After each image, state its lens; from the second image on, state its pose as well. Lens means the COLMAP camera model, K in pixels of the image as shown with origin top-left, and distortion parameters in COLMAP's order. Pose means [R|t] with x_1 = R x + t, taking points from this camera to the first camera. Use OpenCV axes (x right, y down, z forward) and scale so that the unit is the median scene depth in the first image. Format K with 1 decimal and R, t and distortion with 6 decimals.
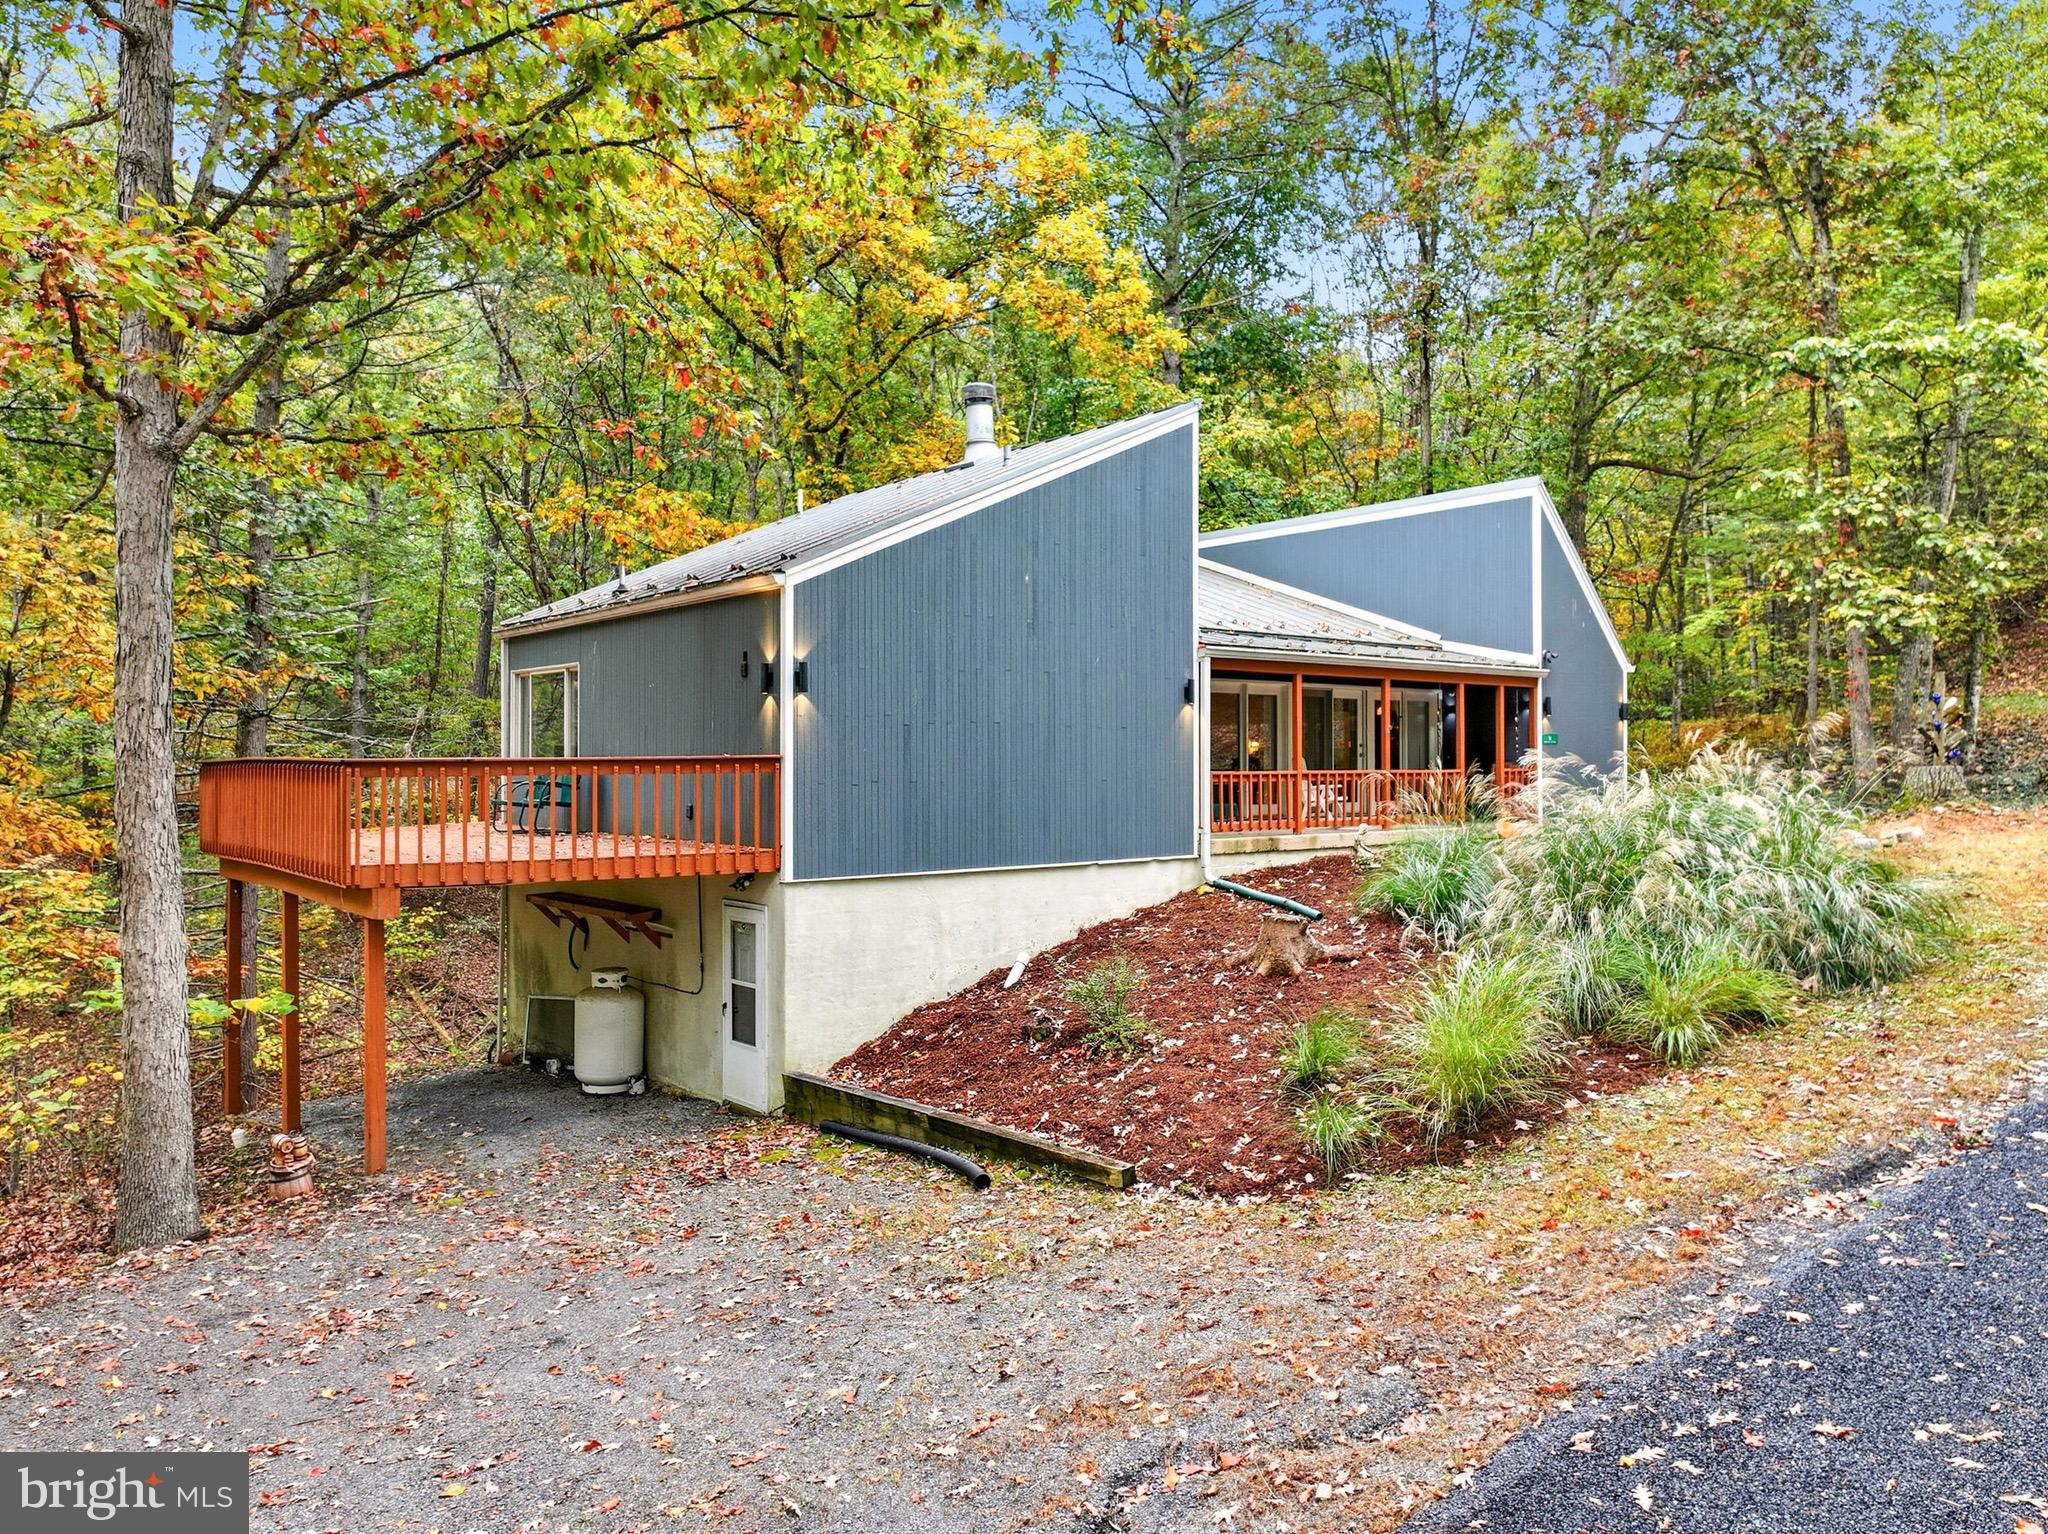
lens RADIAL K [[1445.3, 0, 1024.0], [0, 1445.3, 767.0], [0, 0, 1]] dist [0.003043, 0.002222]
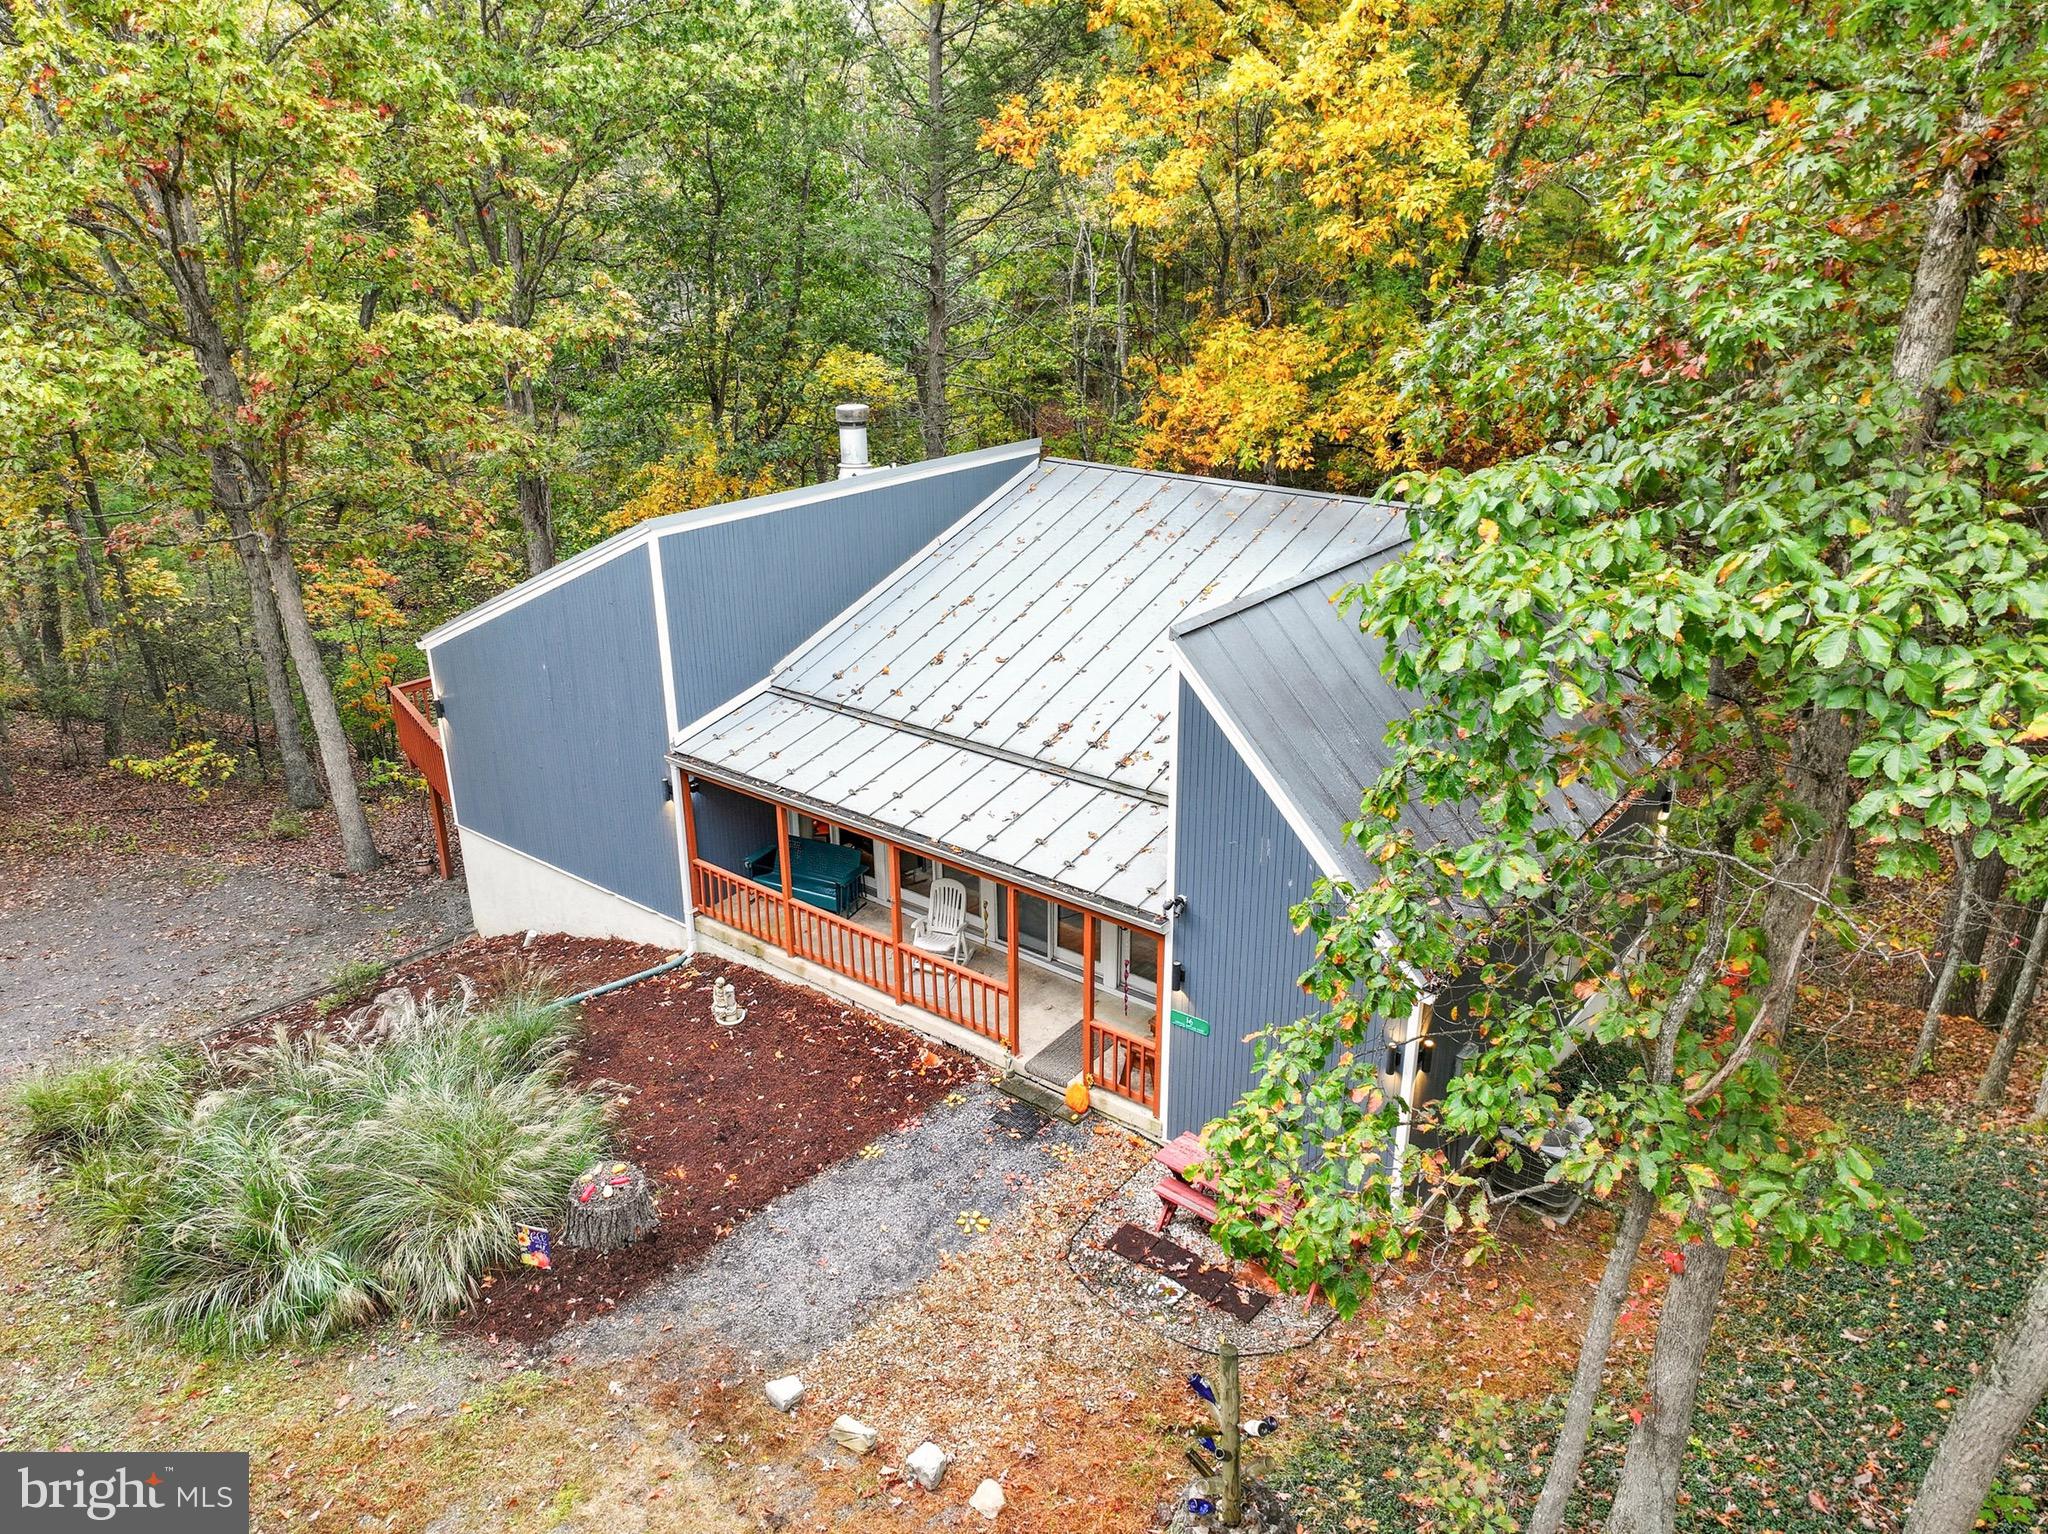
lens RADIAL K [[1445.3, 0, 1024.0], [0, 1445.3, 767.0], [0, 0, 1]] dist [0.003043, 0.002222]
pose [[0.224436, 0.366275, -0.903034, 1.150242], [-0.003799, 0.926997, 0.375050, -0.477235], [0.974482, -0.080744, 0.209443, 1.029059]]
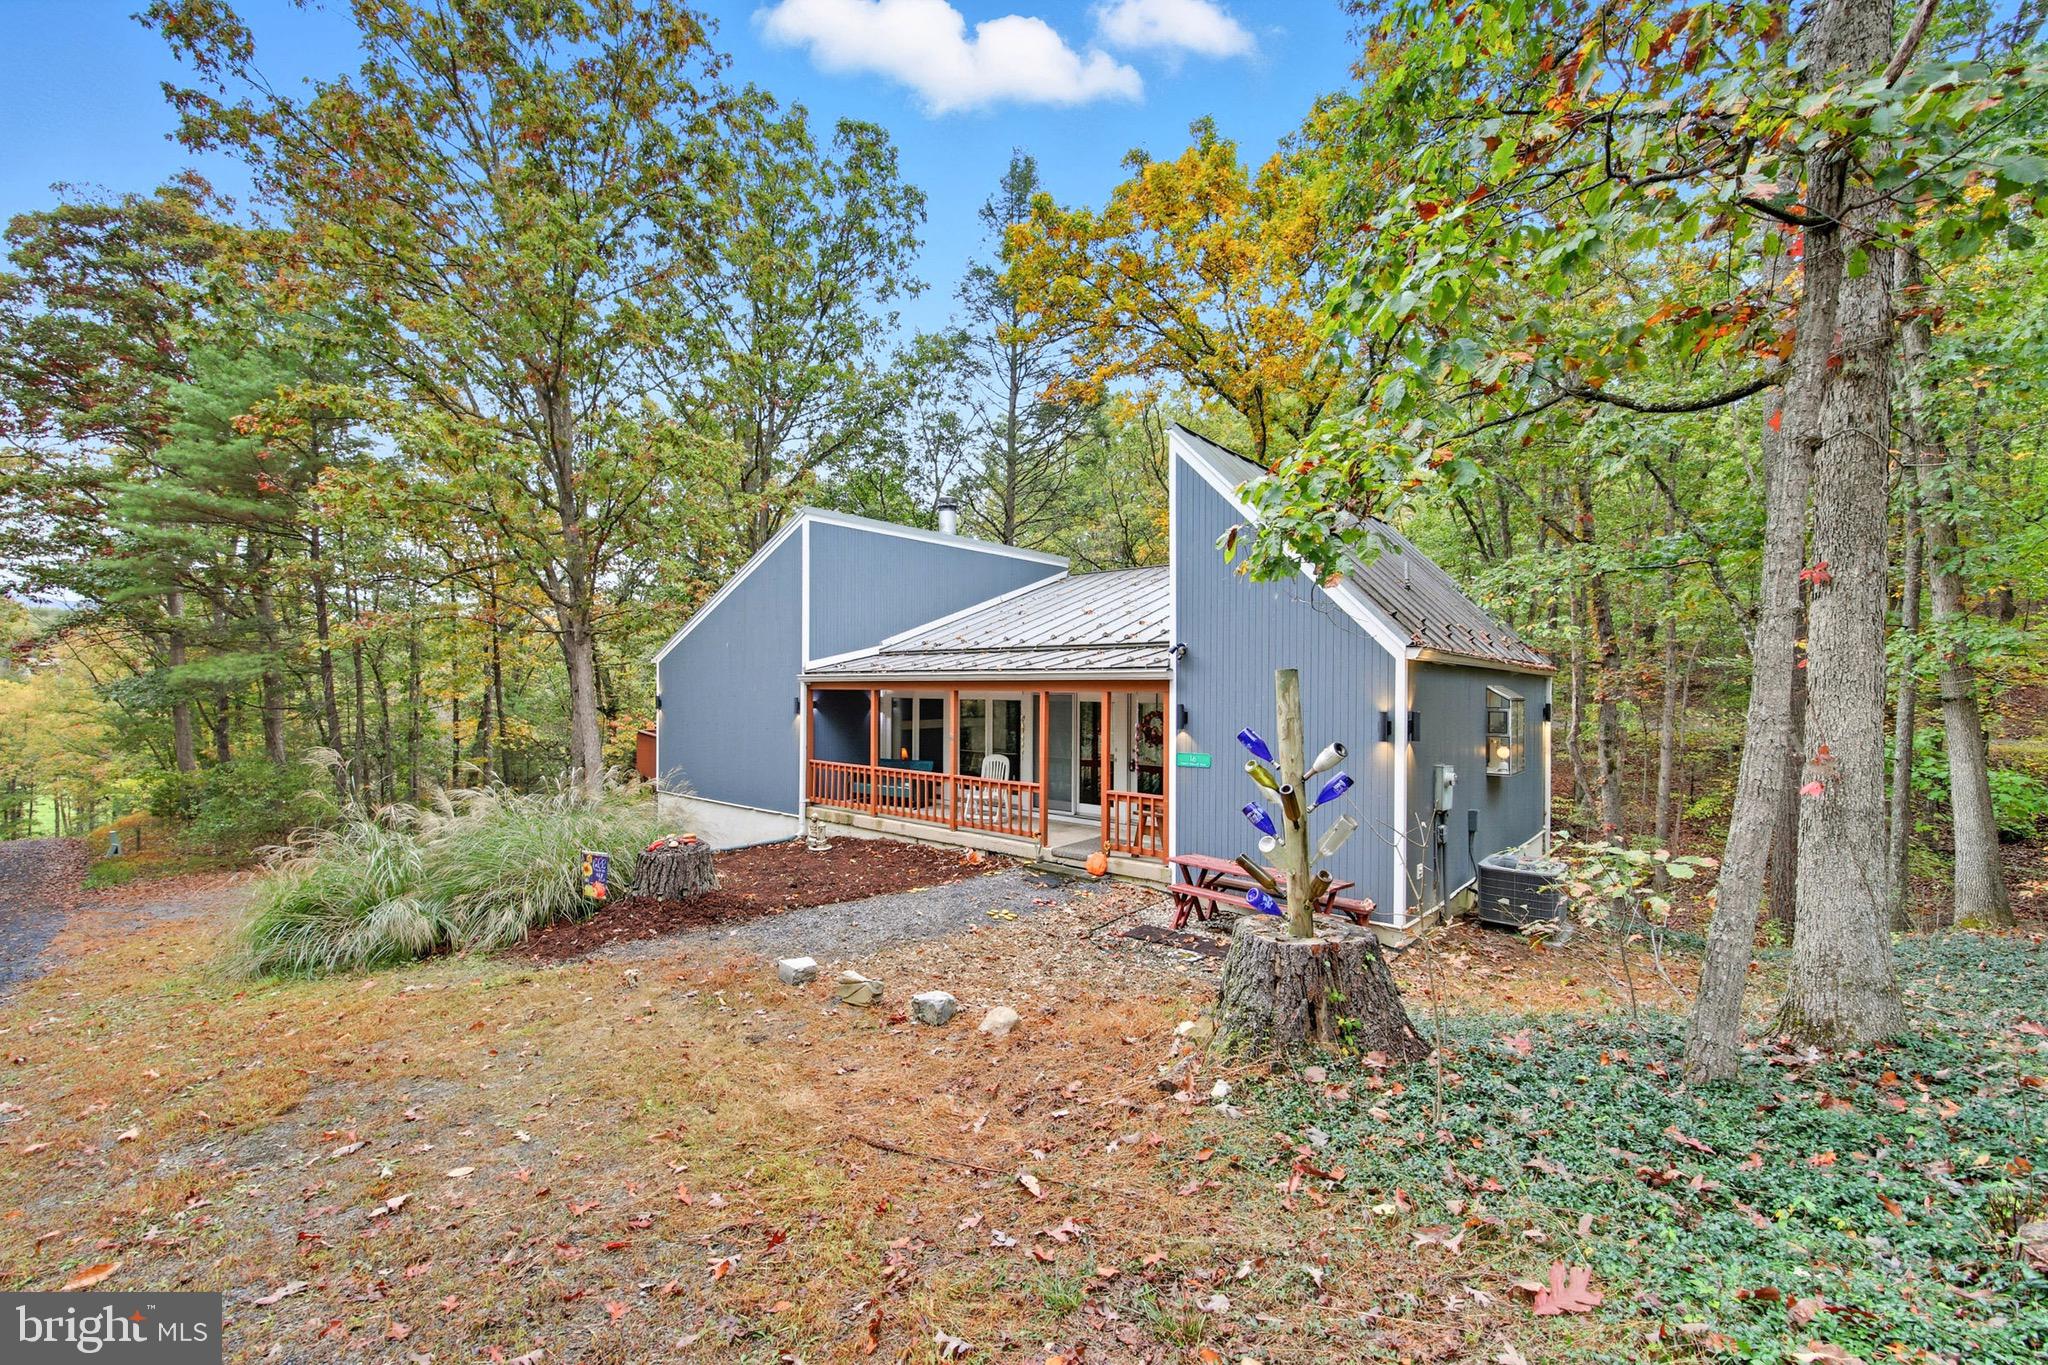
lens RADIAL K [[825.4, 0, 1023.8], [0, 825.4, 700.6], [0, 0, 1]] dist [0.000348, 0.000013]
pose [[0.178160, 0.010777, -0.983943, 0.998835], [-0.015763, 0.999843, 0.008097, -0.067834], [0.983875, 0.014068, 0.178302, 1.073033]]
